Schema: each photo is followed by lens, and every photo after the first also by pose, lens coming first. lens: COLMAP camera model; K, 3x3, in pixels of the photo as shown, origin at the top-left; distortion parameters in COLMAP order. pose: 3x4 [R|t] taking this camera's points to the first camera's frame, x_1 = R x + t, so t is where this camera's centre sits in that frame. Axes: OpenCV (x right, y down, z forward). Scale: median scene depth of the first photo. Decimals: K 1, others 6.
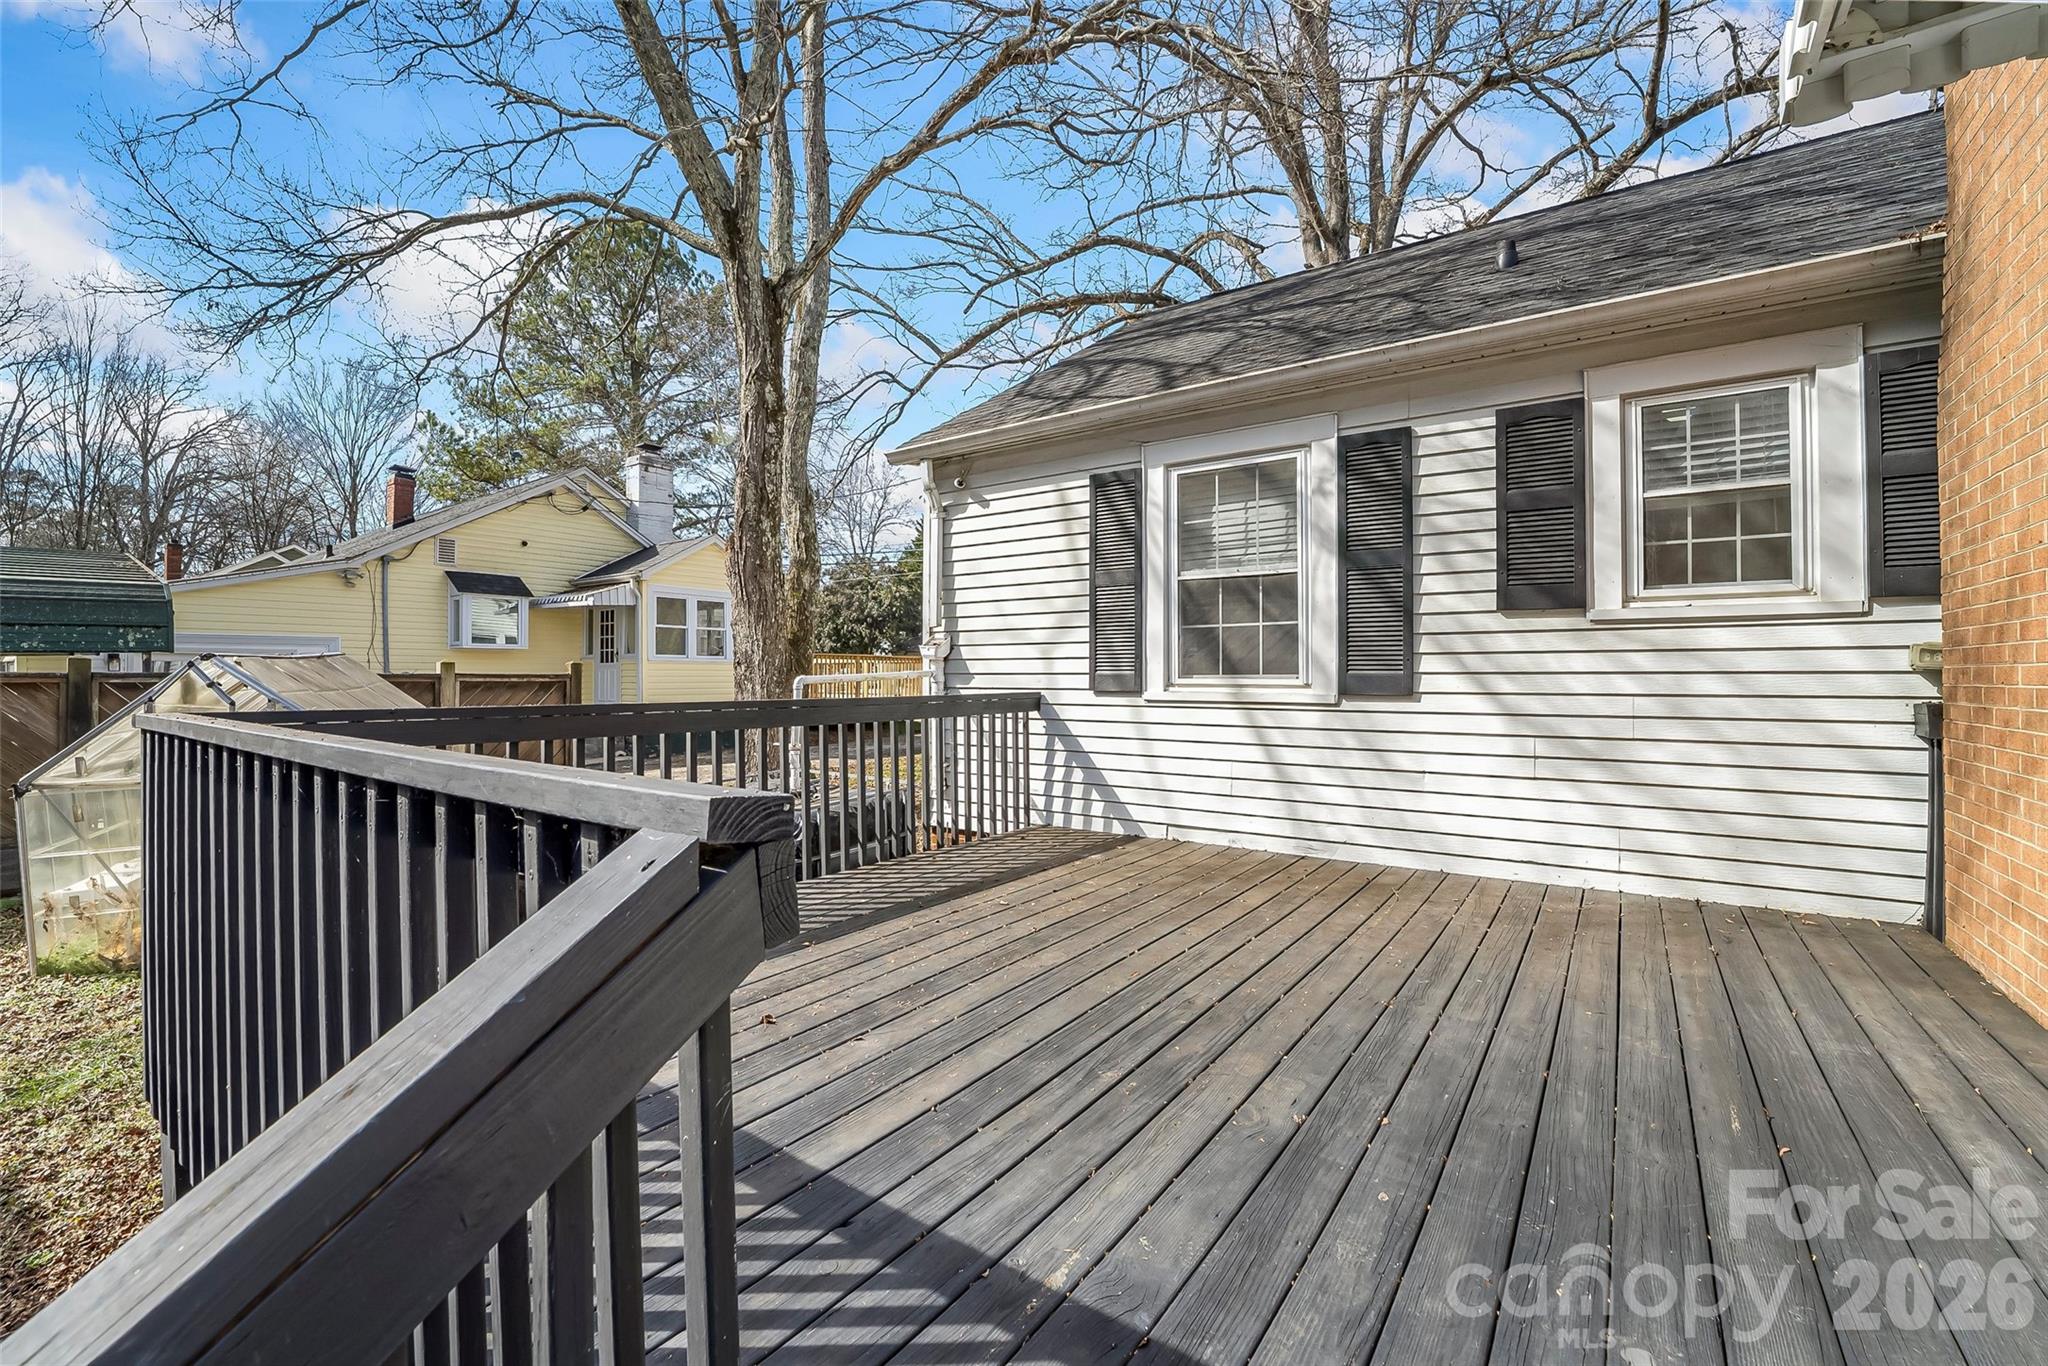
lens RADIAL K [[864.2, 0, 1016.1], [0, 864.2, 677.2], [0, 0, 1]] dist [-0.026973, -0.000305]
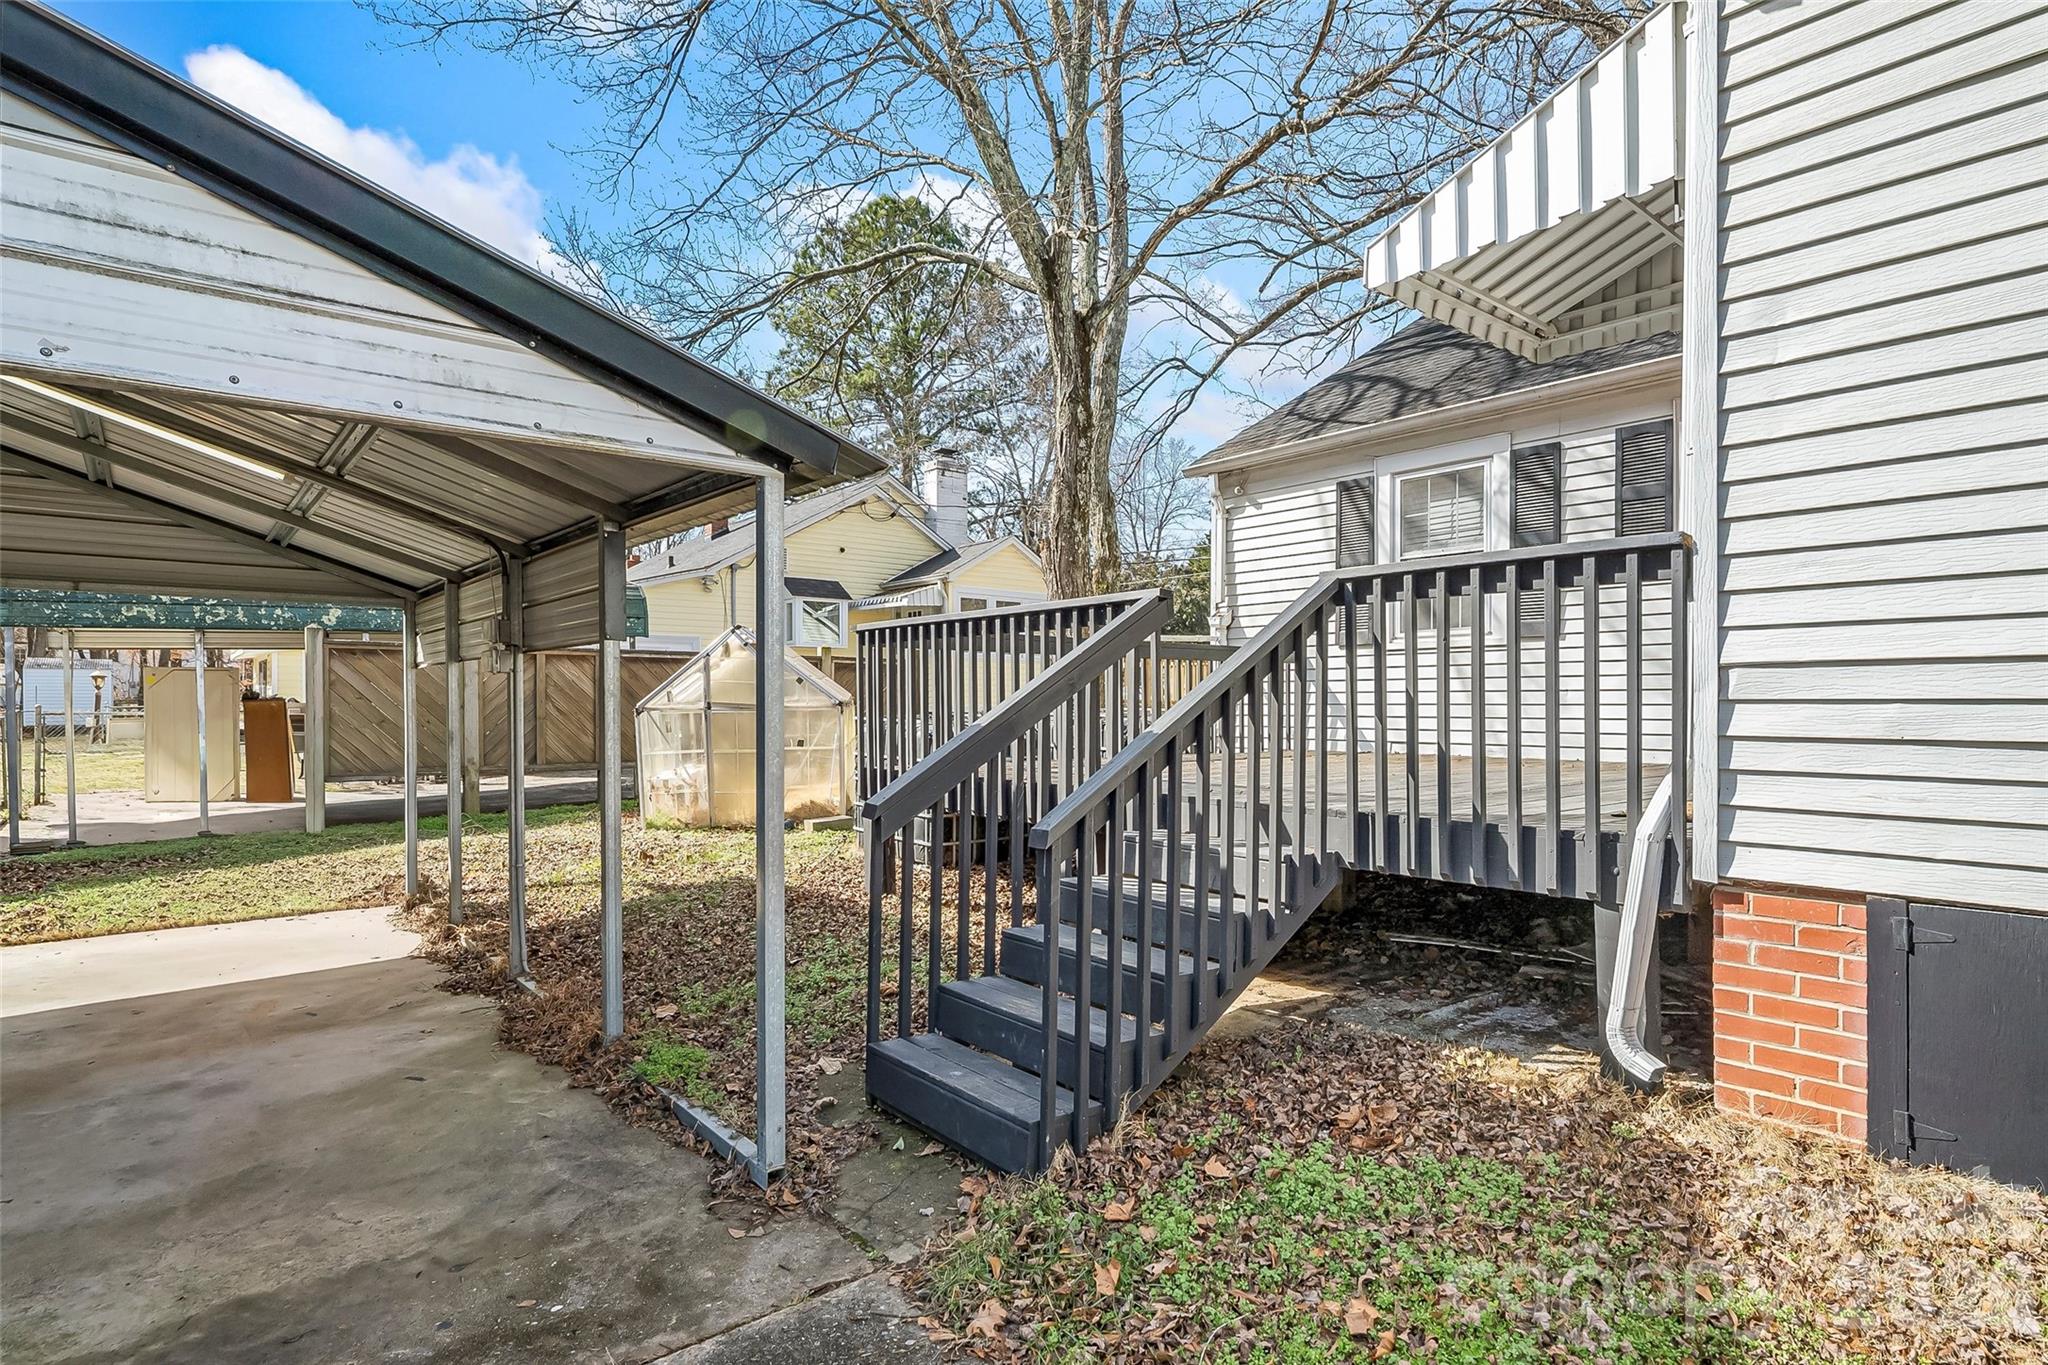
lens RADIAL K [[1067.1, 0, 1093.3], [0, 1067.1, 717.9], [0, 0, 1]] dist [0.000078, -0.000662]
pose [[0.974922, 0.002944, -0.222527, 0.052507], [0.000143, 0.999904, 0.013853, 0.062556], [0.222546, -0.013537, 0.974828, -0.410786]]
